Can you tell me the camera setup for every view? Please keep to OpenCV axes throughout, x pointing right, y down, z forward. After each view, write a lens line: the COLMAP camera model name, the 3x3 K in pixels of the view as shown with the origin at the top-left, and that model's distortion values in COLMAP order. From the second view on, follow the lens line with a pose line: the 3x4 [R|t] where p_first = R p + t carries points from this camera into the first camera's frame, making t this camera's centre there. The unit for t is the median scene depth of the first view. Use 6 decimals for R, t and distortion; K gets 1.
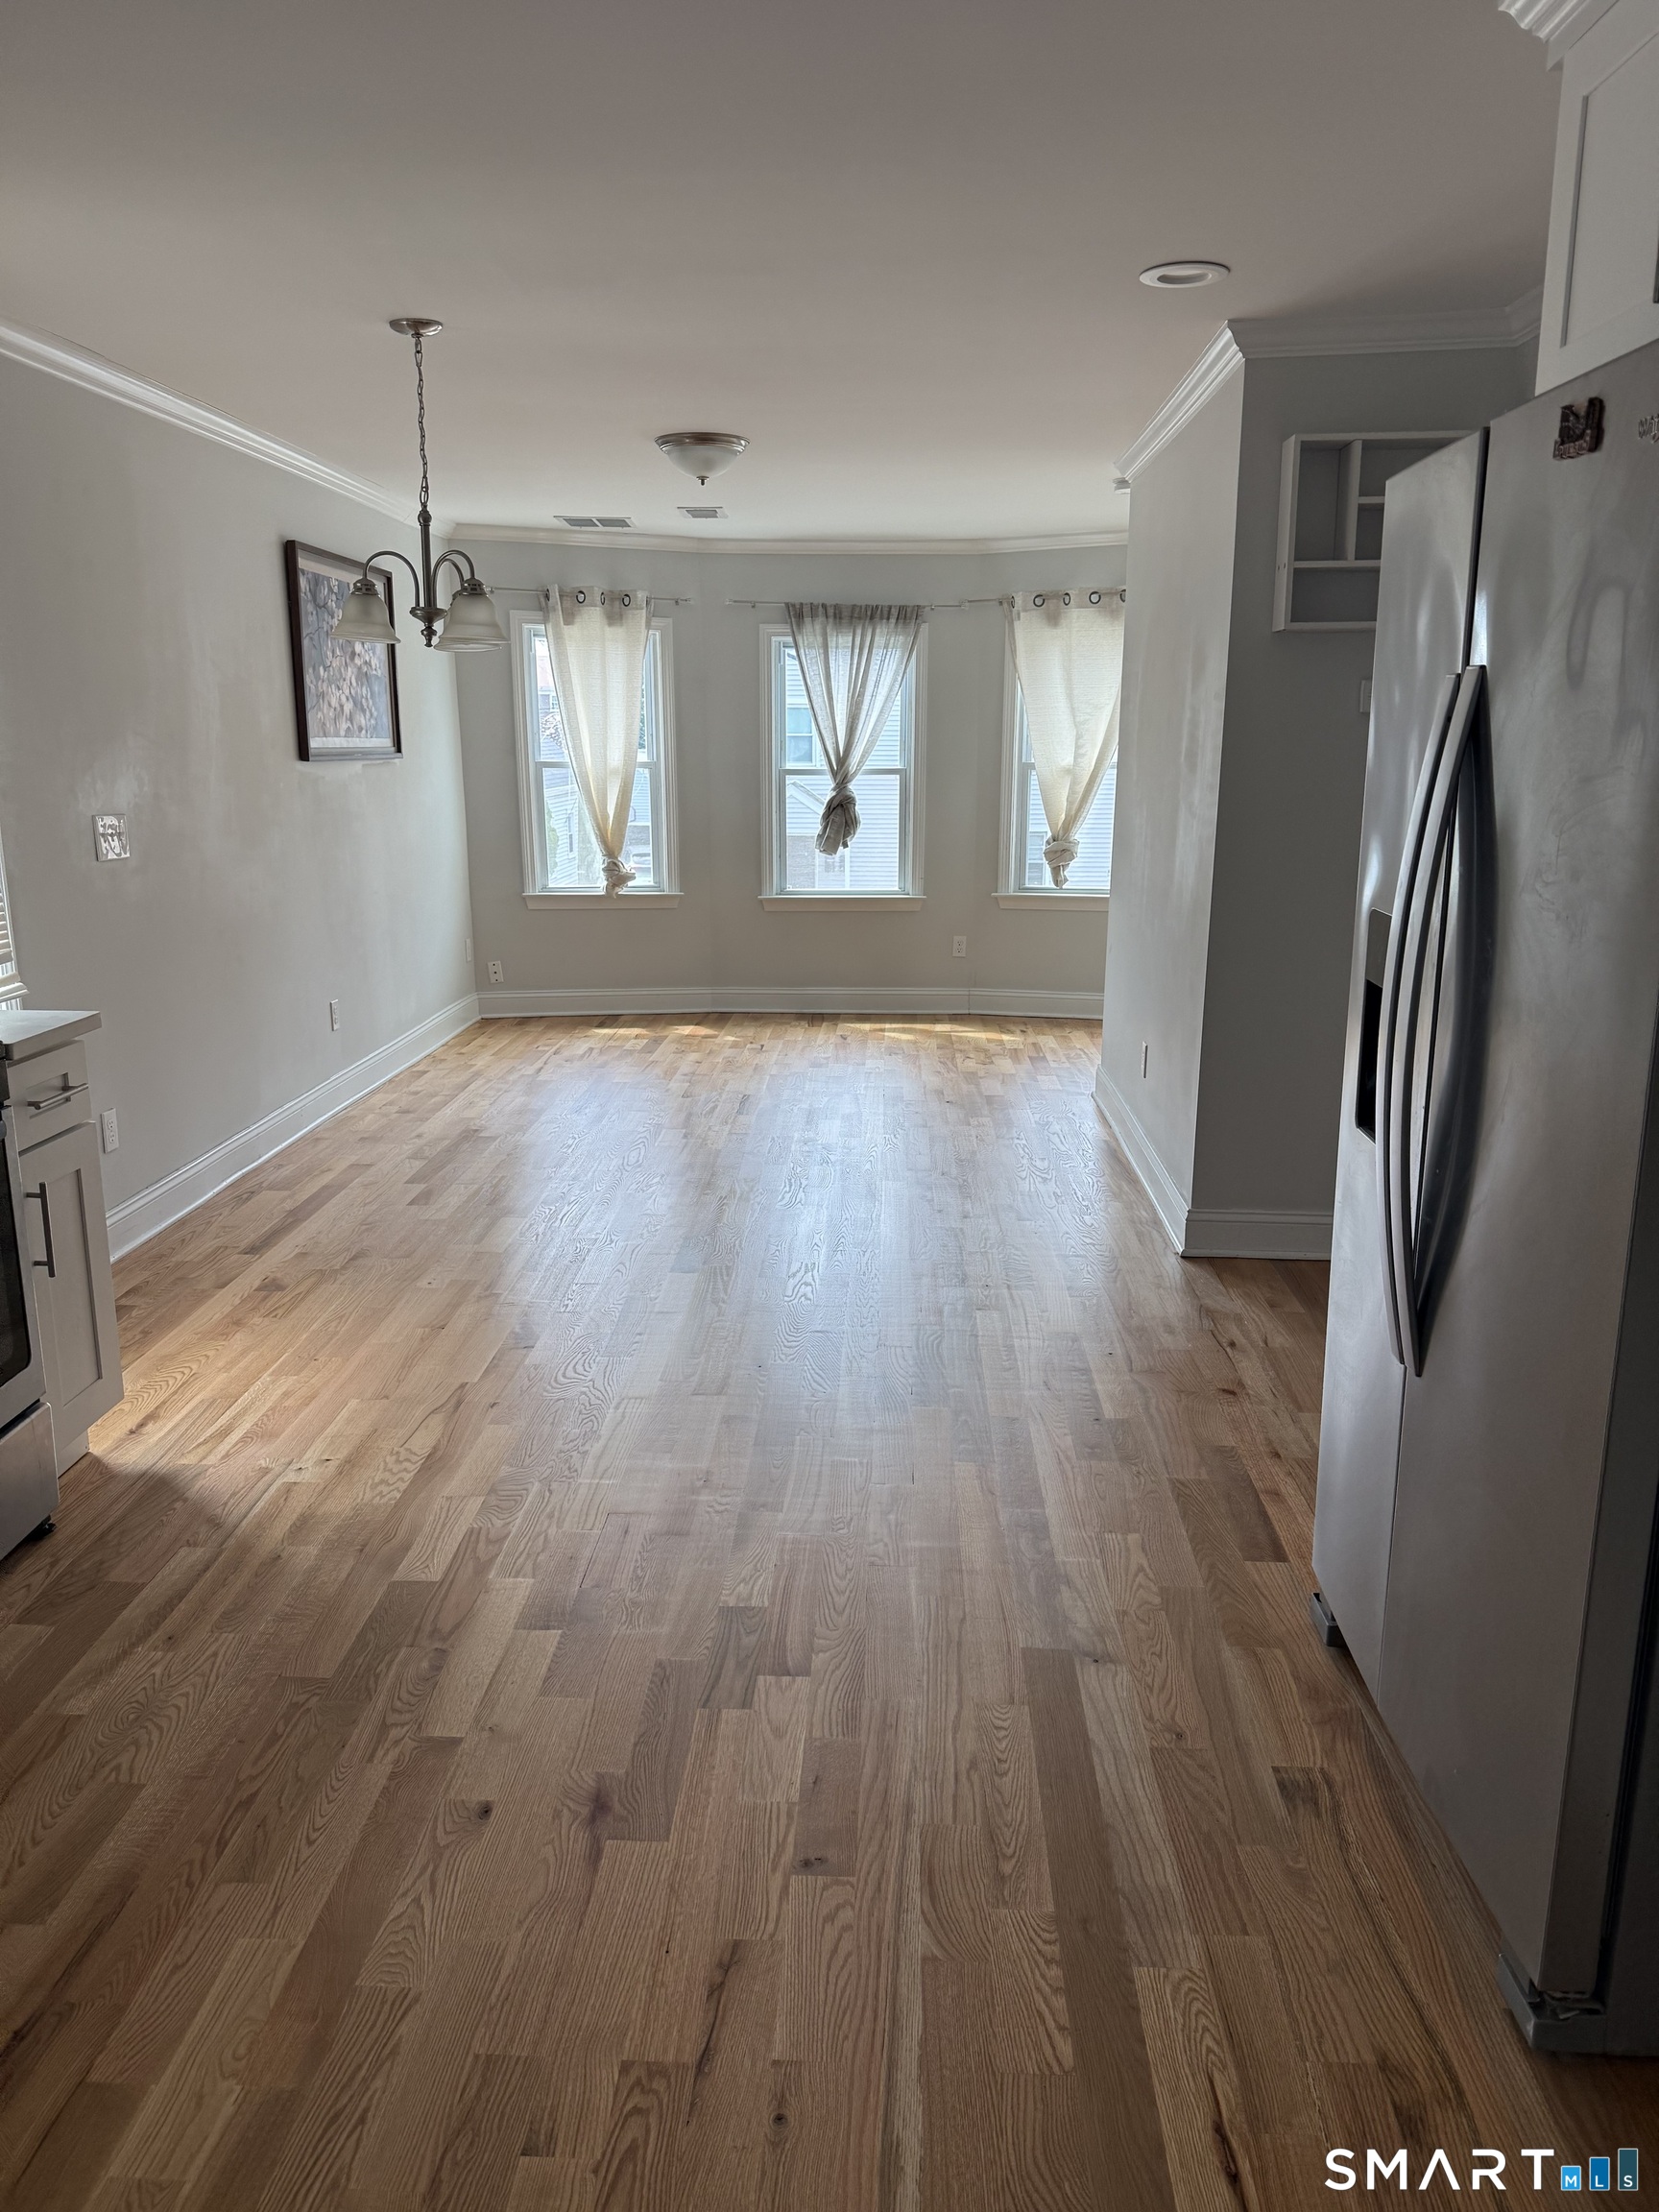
lens RADIAL K [[1561.1, 0, 828.0], [0, 1561.1, 1102.0], [0, 0, 1]] dist [0.000610, -0.000203]
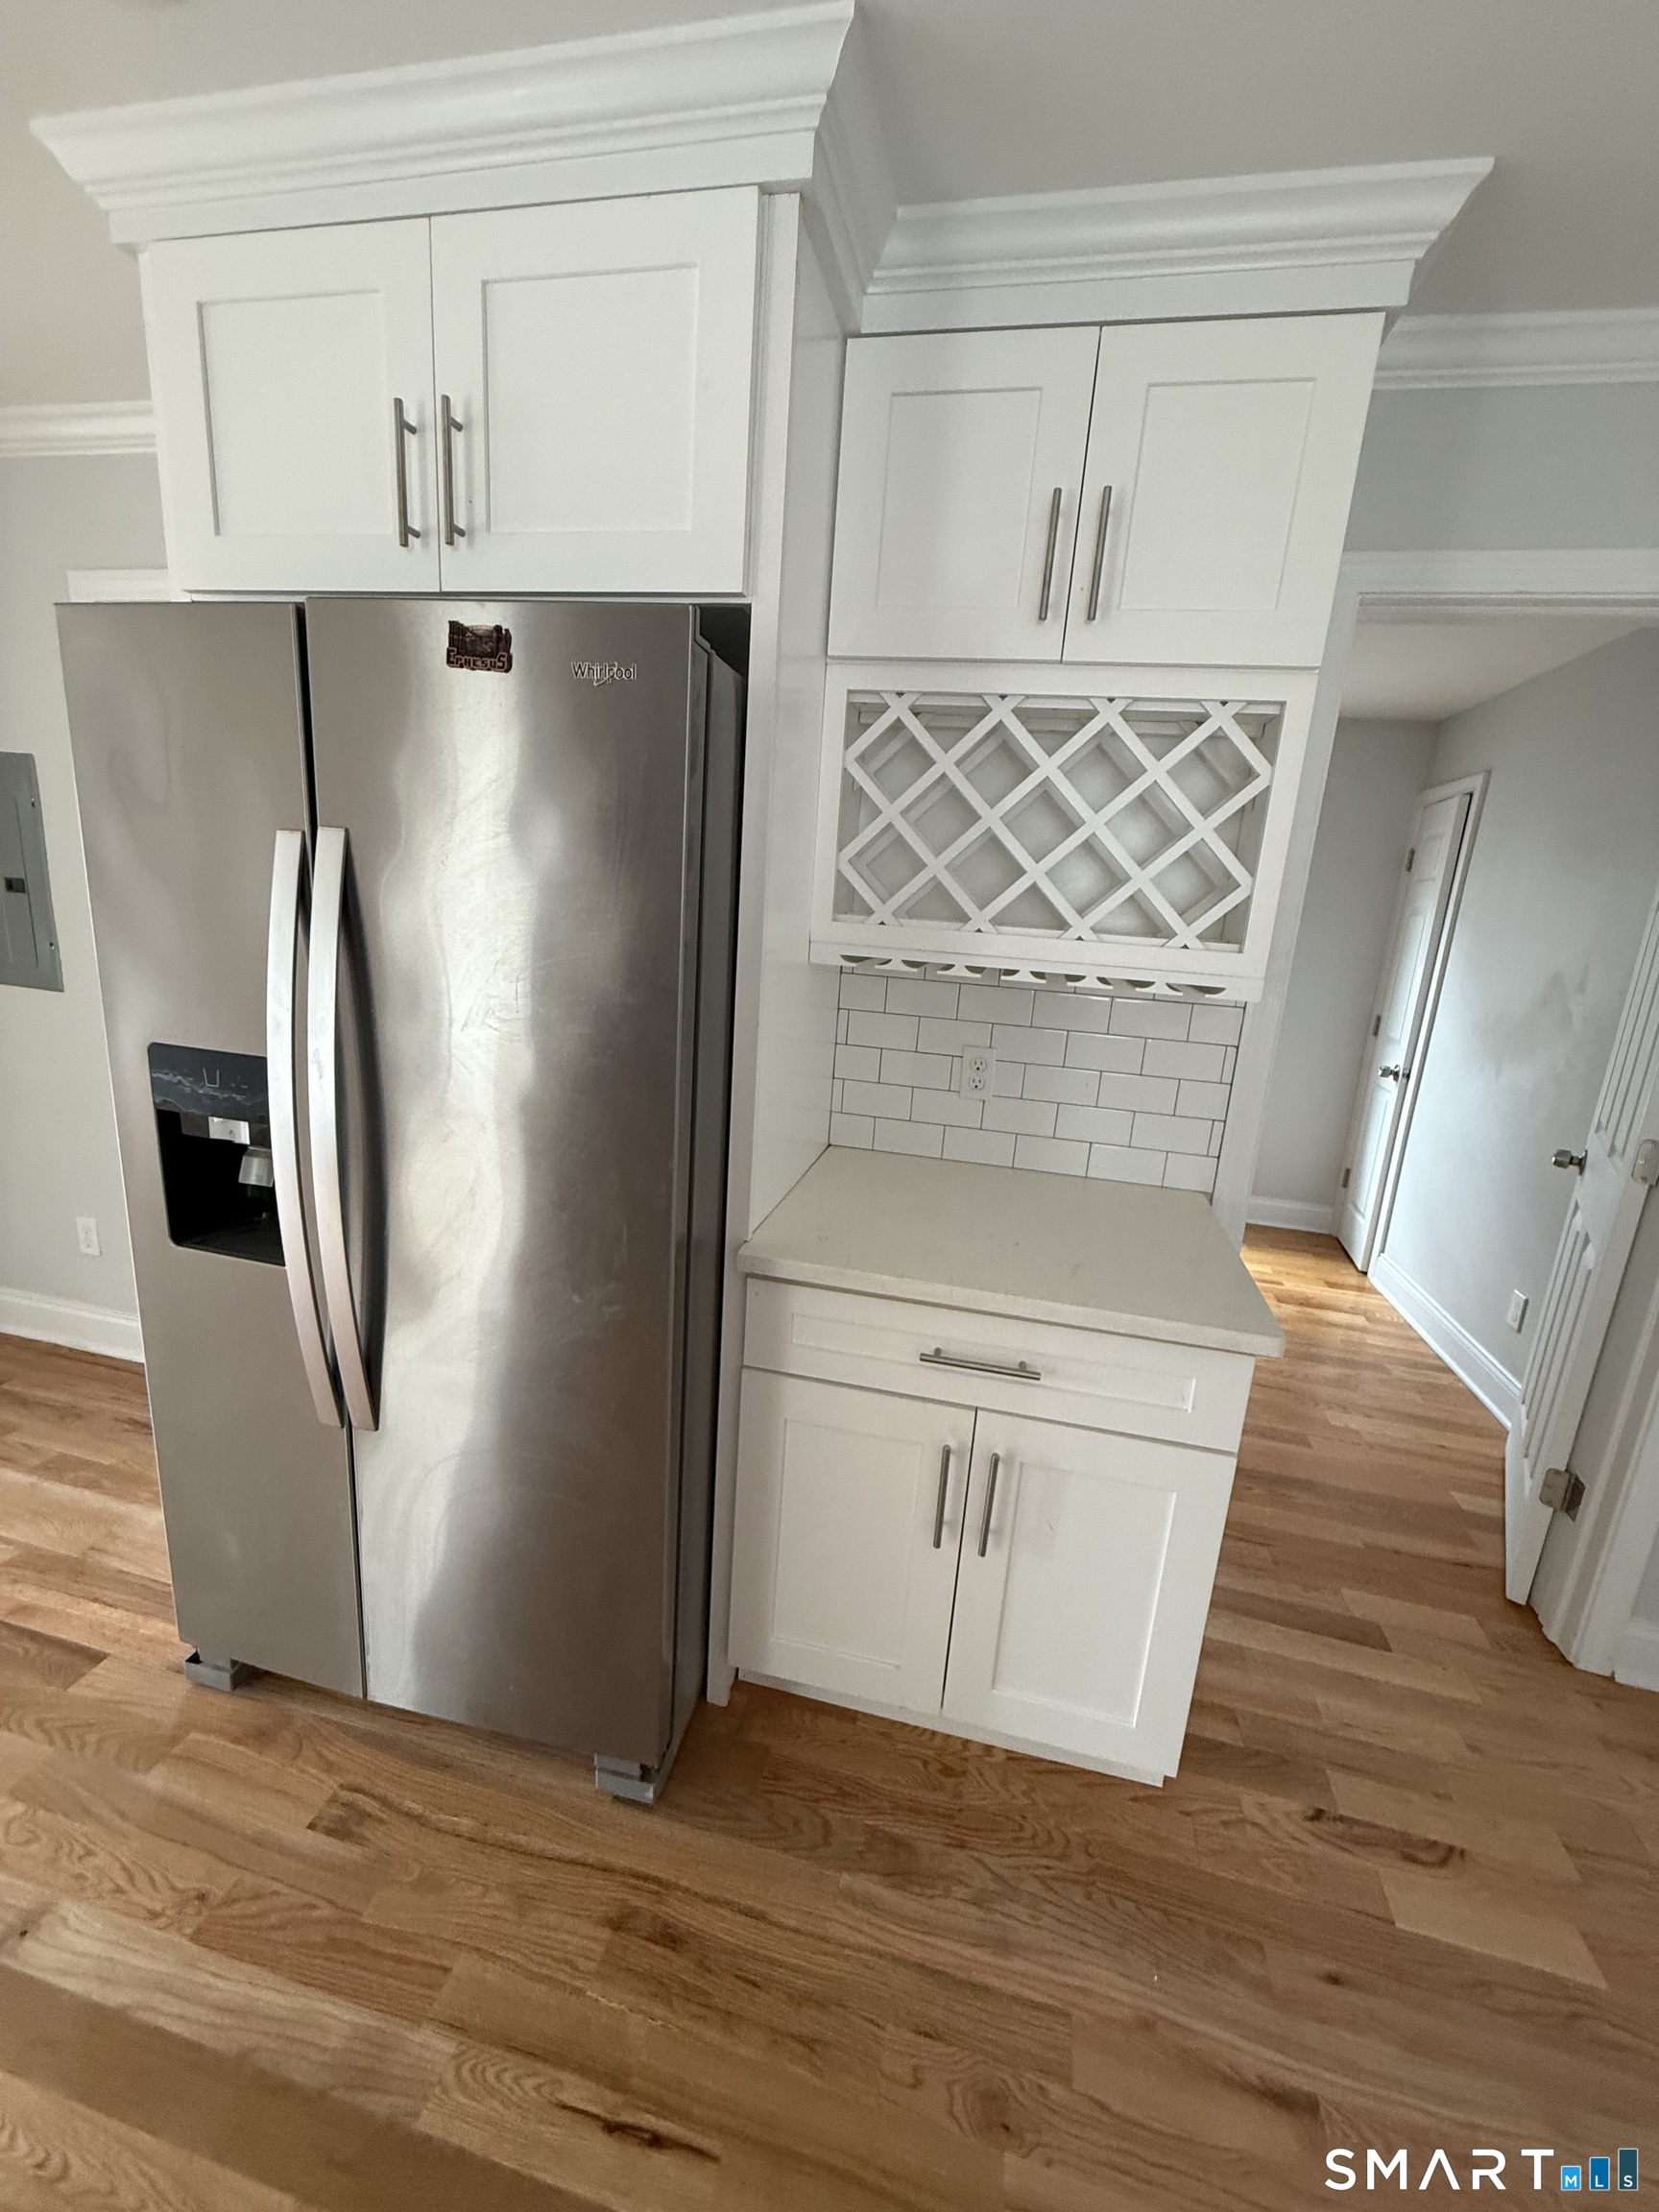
lens RADIAL K [[887.8, 0, 830.1], [0, 887.8, 1111.1], [0, 0, 1]] dist [0.001540, 0.000292]
pose [[0.177677, -0.210583, 0.961294, -0.151800], [0.153335, 0.970830, 0.184331, -0.124899], [-0.972070, 0.114649, 0.204784, 0.507273]]
